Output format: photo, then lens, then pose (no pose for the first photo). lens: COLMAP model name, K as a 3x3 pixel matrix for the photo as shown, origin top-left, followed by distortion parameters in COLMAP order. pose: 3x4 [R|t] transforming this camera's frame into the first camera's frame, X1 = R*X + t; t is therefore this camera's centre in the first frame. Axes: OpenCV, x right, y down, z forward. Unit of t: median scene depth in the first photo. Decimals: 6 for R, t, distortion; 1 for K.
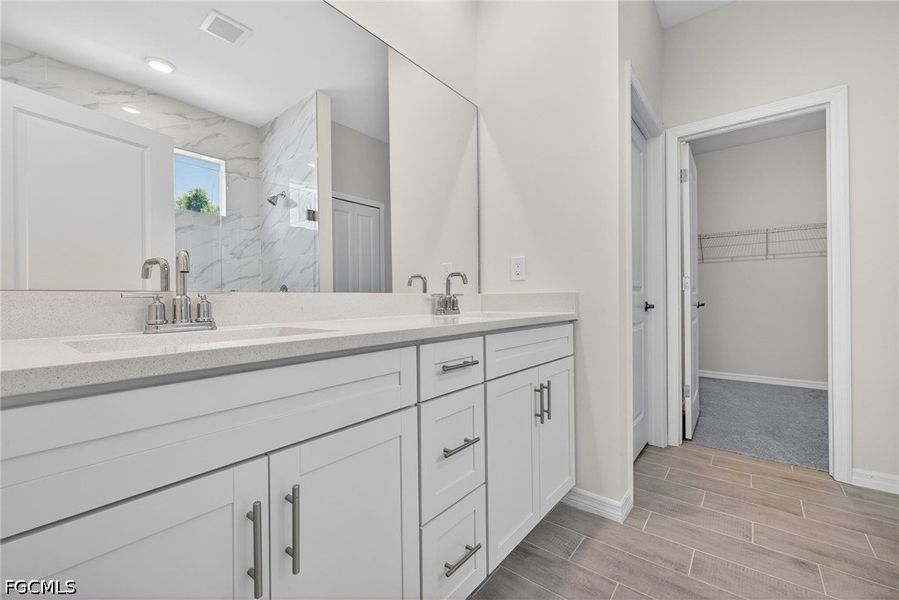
lens RADIAL K [[372.8, 0, 455.8], [0, 372.8, 299.5], [0, 0, 1]] dist [-0.000558, -0.000038]
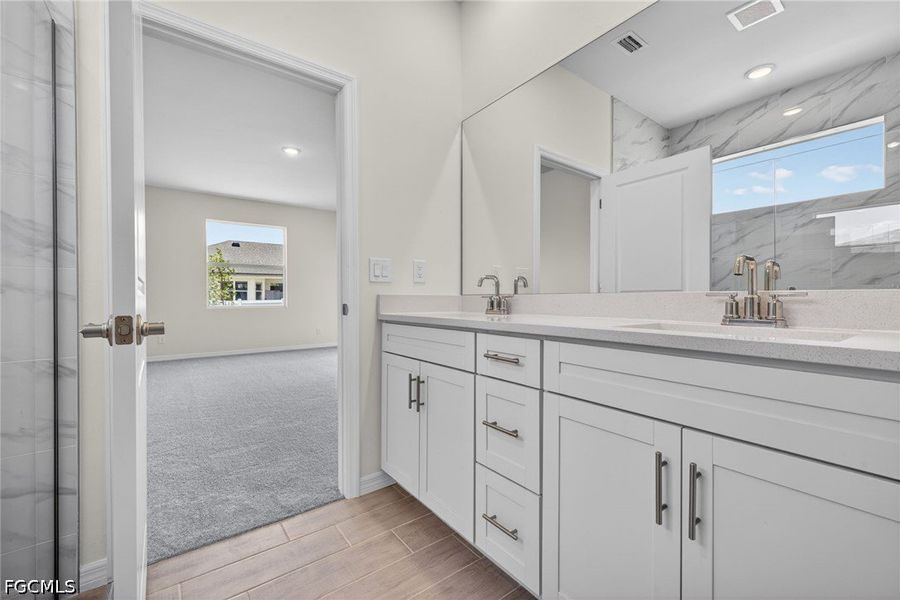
lens RADIAL K [[373.2, 0, 456.3], [0, 373.2, 299.5], [0, 0, 1]] dist [-0.000558, -0.000038]
pose [[-0.245329, 0.013733, -0.969343, 1.022407], [0.001406, 0.999904, 0.013810, -0.017170], [0.969439, 0.002025, -0.245325, 1.012781]]
